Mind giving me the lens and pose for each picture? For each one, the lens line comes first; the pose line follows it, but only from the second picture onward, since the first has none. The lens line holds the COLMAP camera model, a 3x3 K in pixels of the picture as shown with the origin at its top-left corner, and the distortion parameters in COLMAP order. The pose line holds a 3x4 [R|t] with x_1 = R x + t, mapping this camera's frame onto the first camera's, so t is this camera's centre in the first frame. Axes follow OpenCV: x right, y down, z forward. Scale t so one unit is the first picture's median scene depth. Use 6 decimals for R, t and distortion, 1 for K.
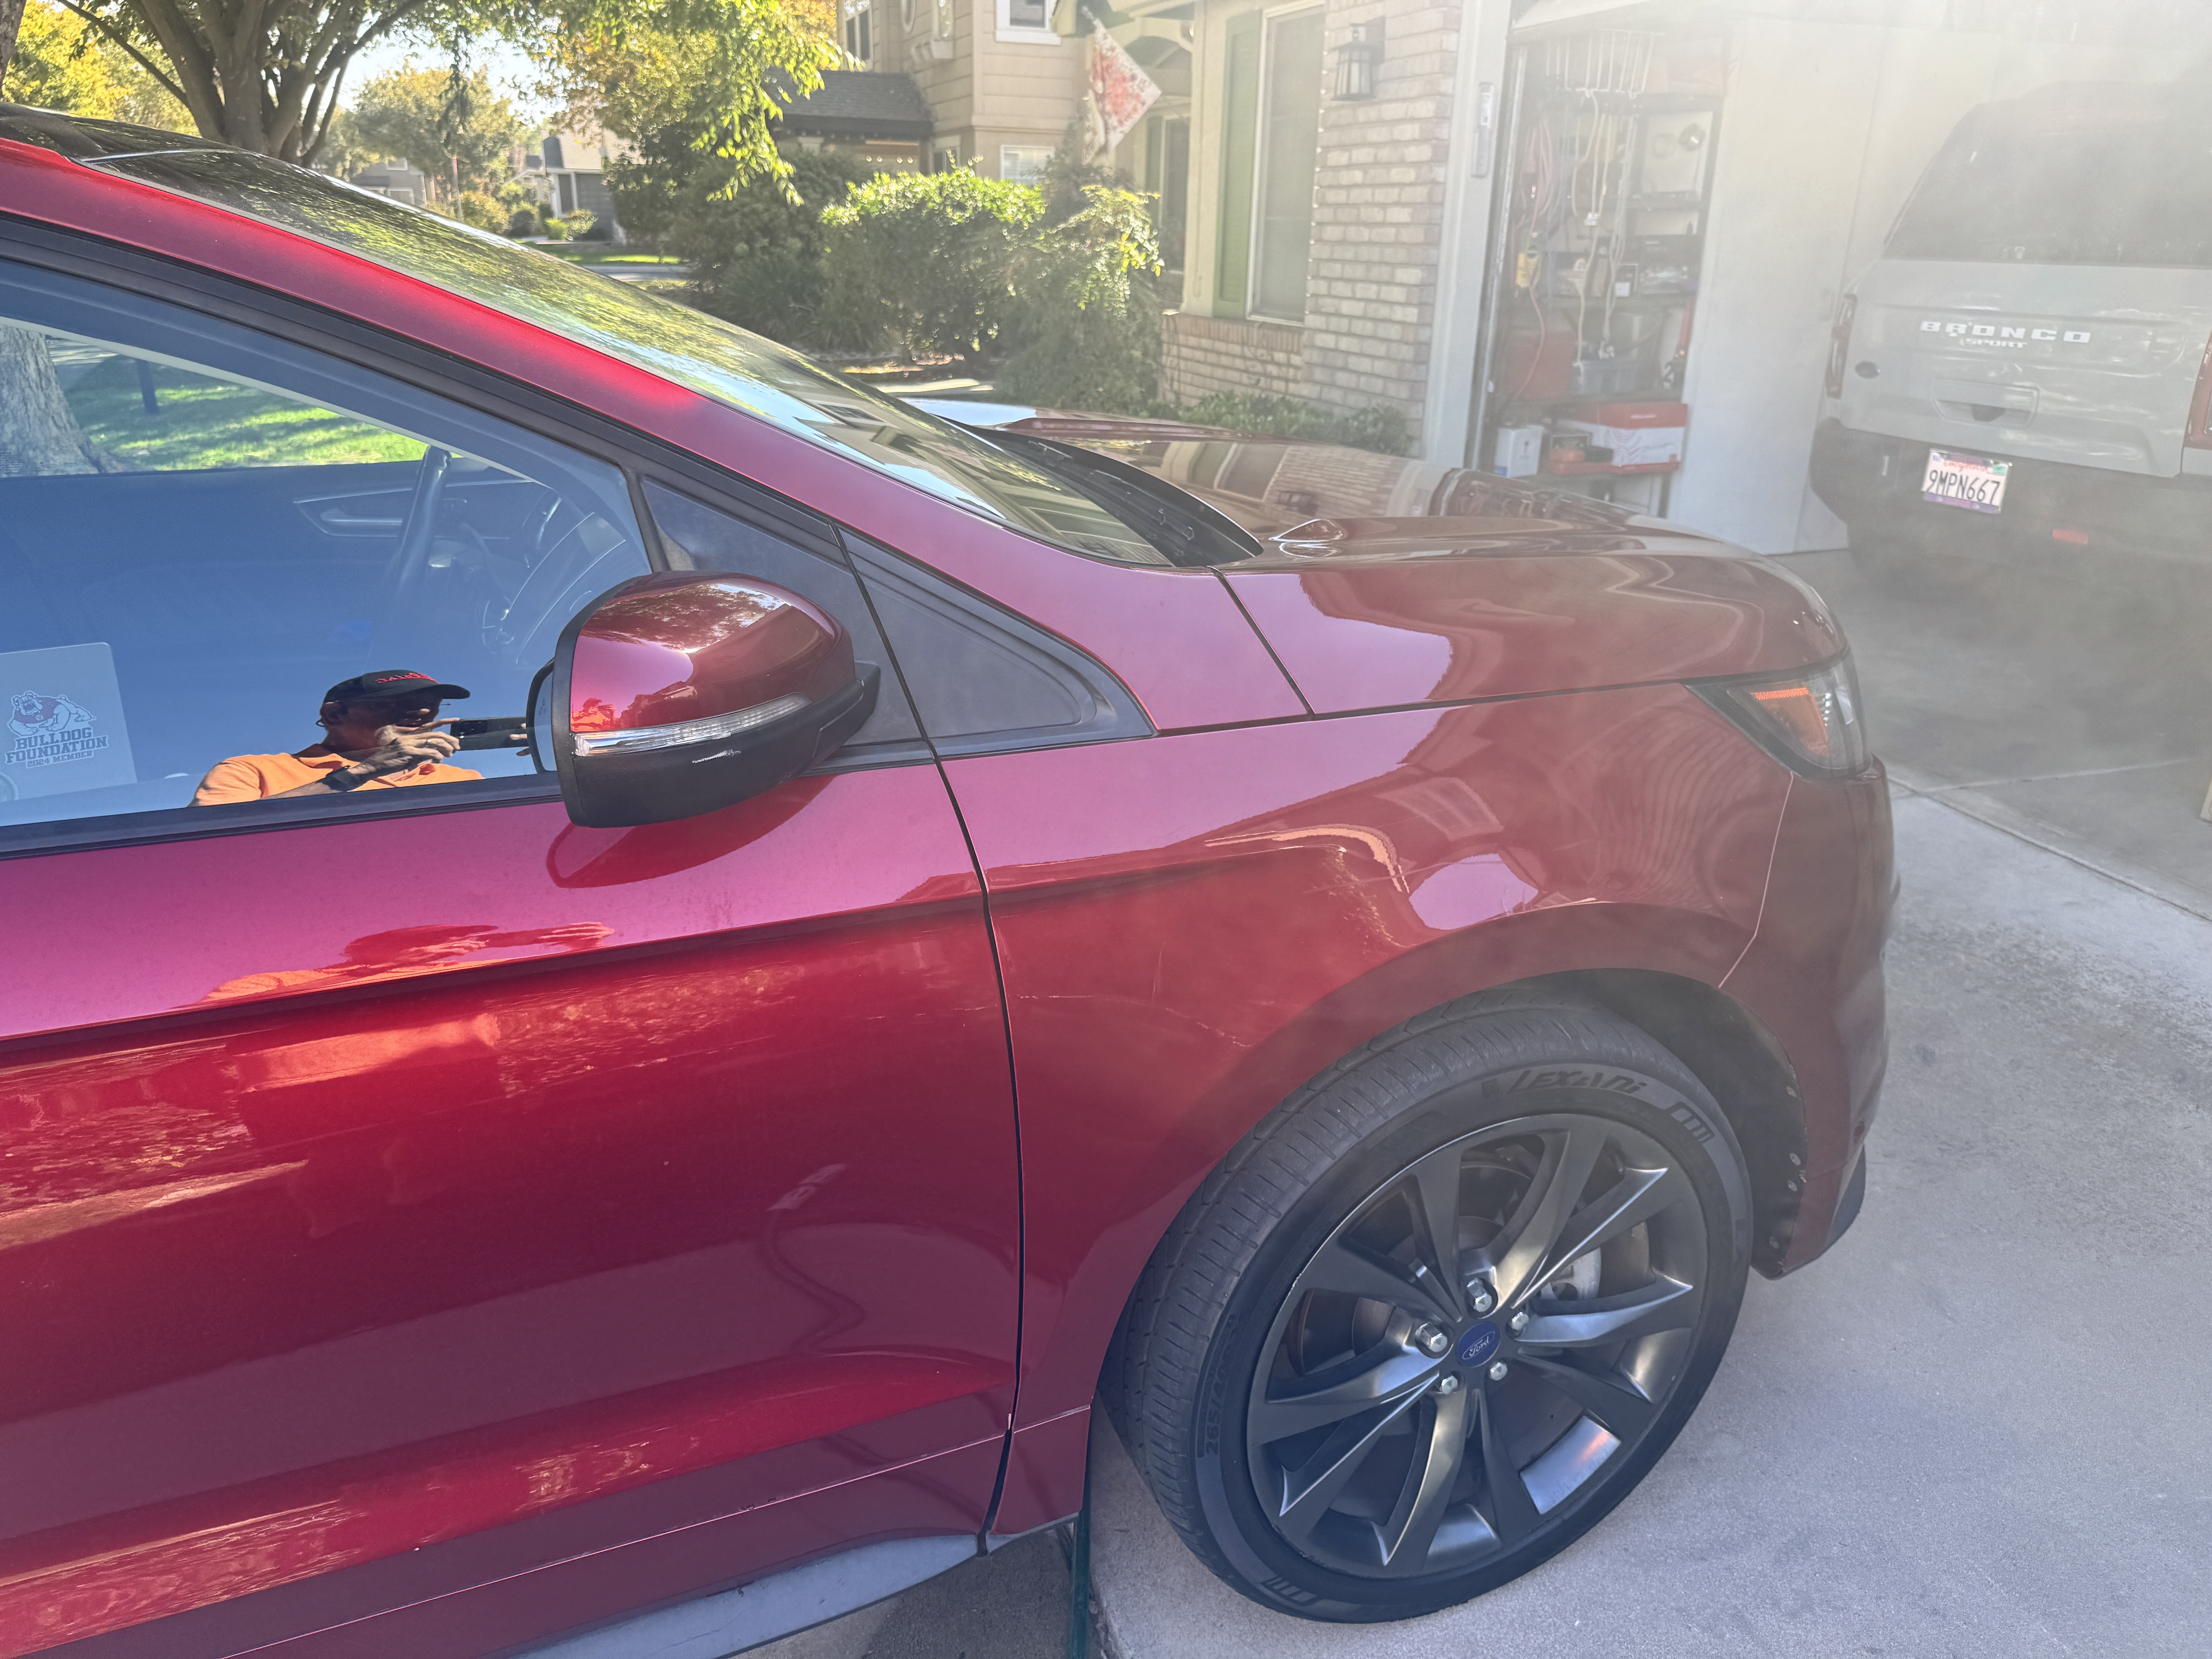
lens RADIAL K [[1642.7, 0, 1106.0], [0, 1642.7, 829.5], [0, 0, 1]] dist [-0.007194, -0.001231]
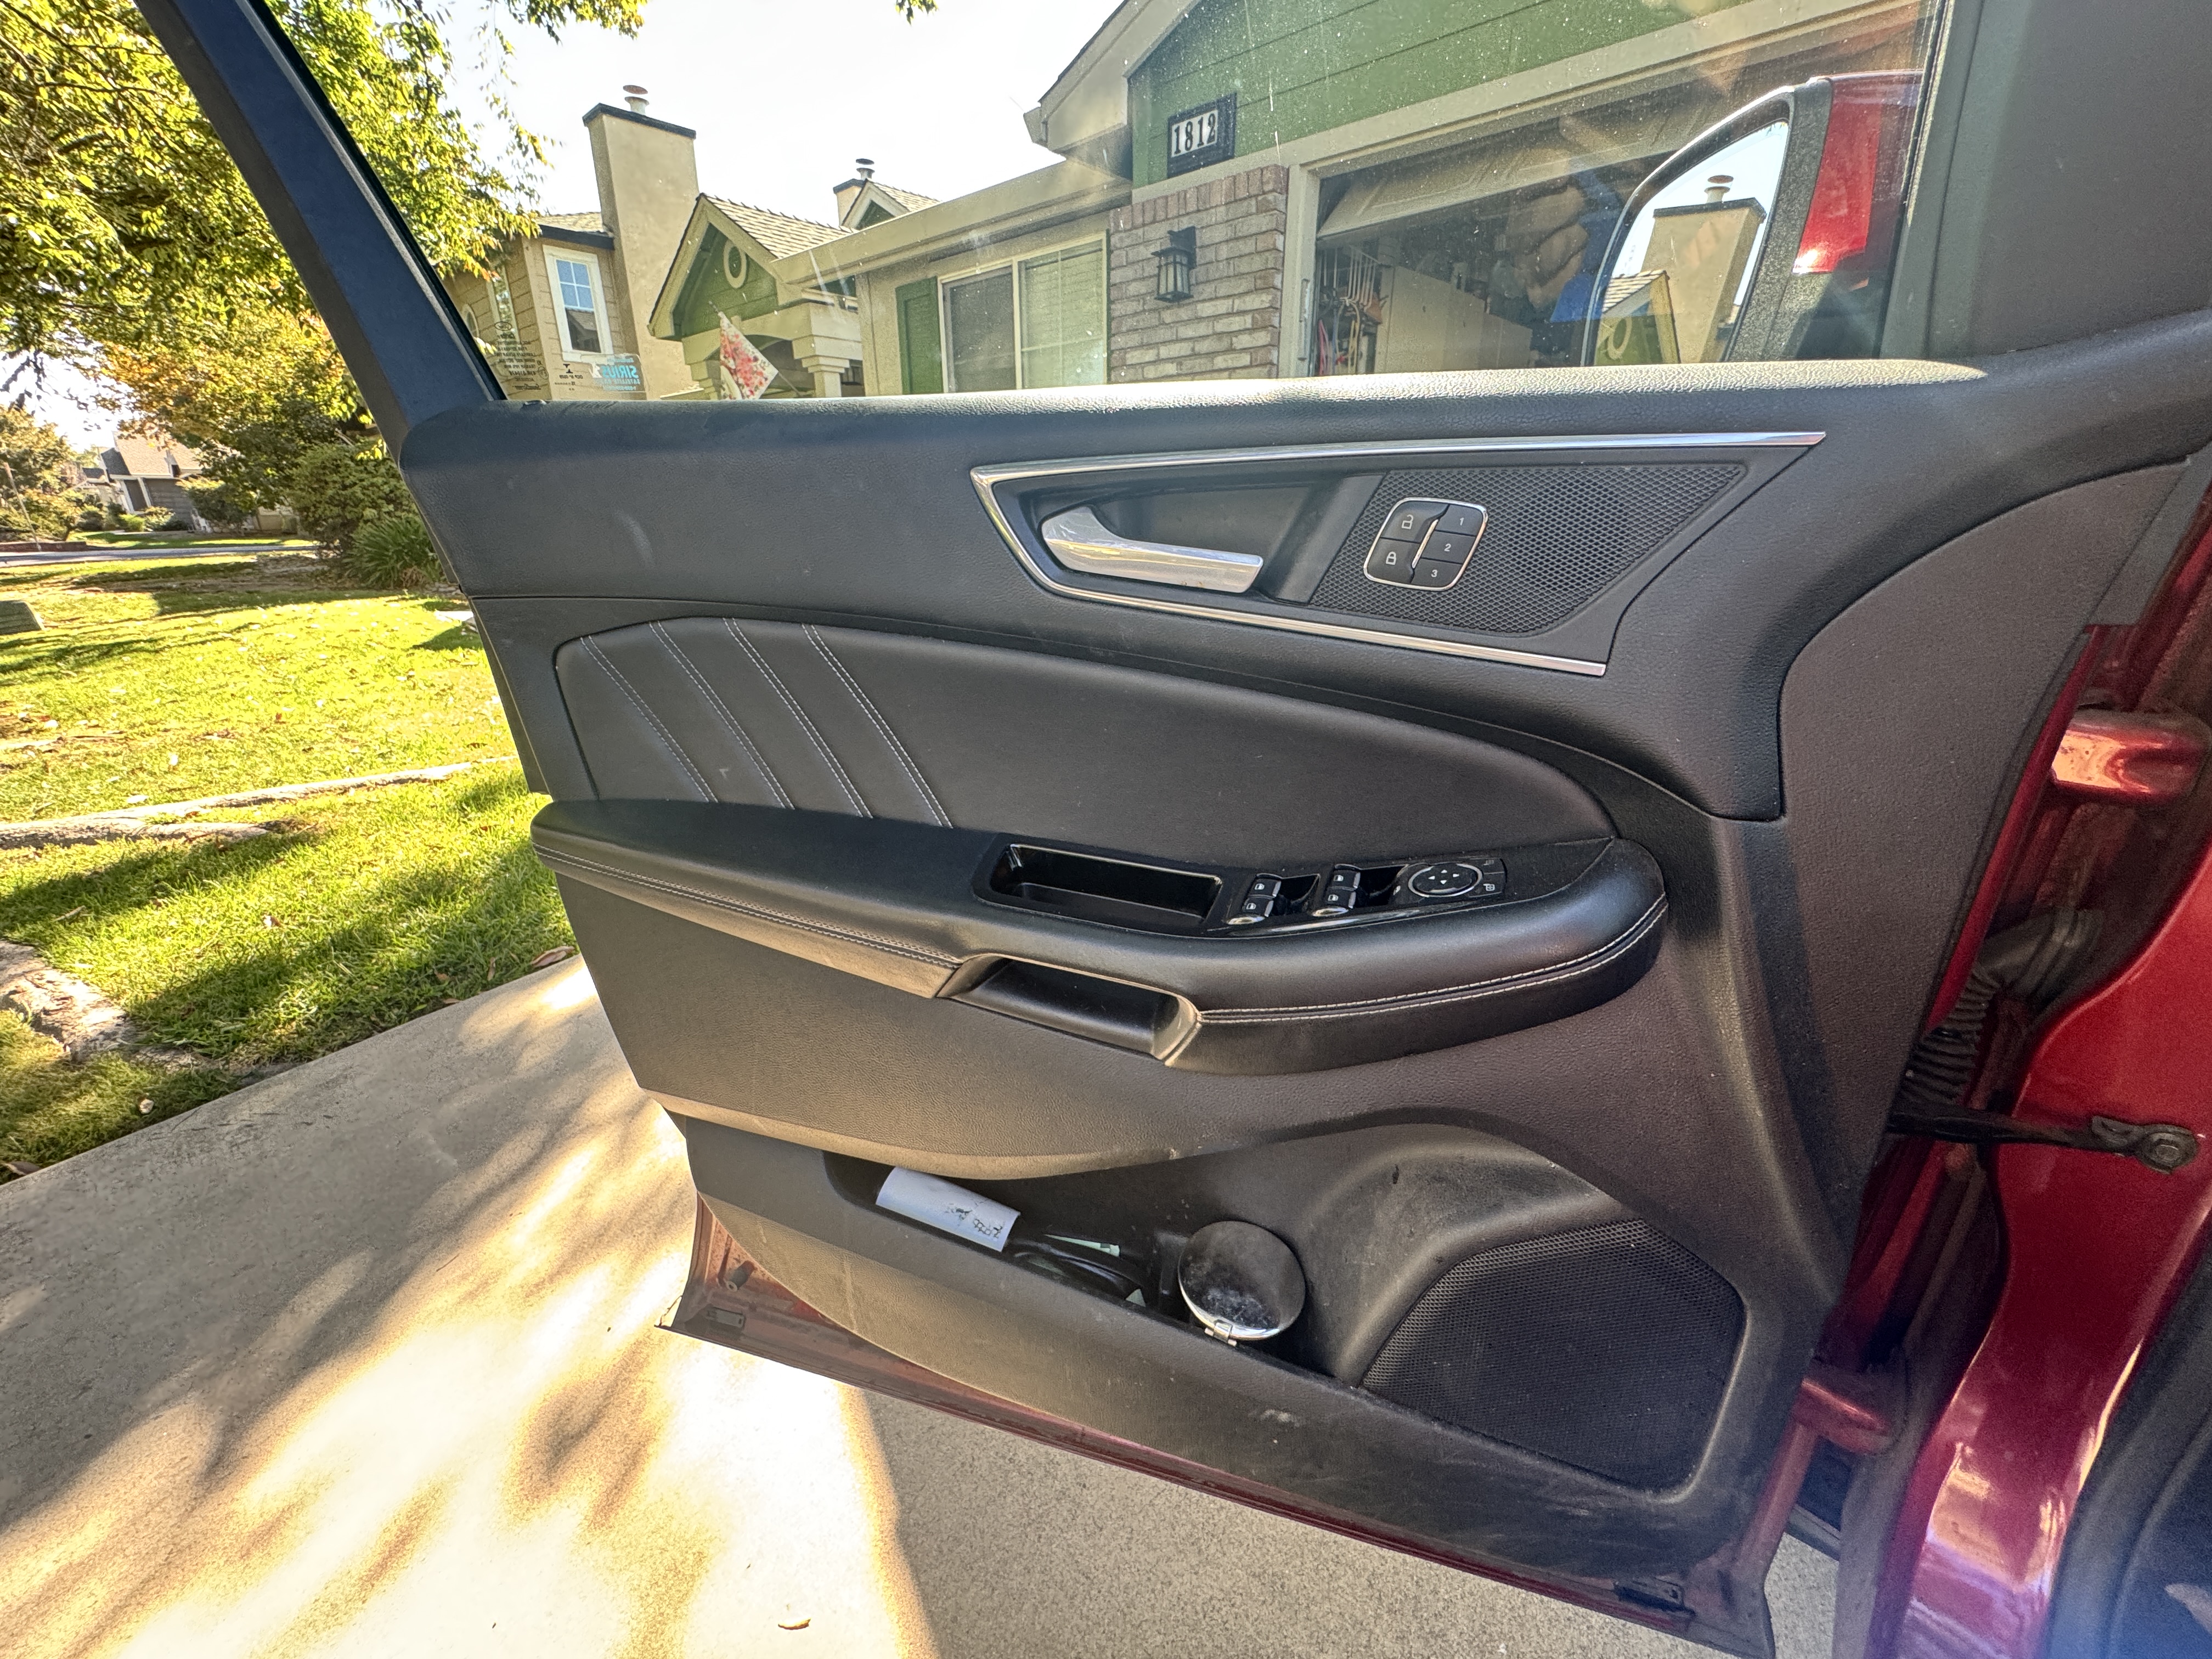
lens RADIAL K [[888.3, 0, 1106.0], [0, 888.3, 829.5], [0, 0, 1]] dist [-0.005581, 0.001112]
pose [[0.871228, -0.184809, 0.454761, -0.067069], [0.189876, 0.981185, 0.034979, -0.025469], [-0.452669, 0.055874, 0.889926, 0.122102]]
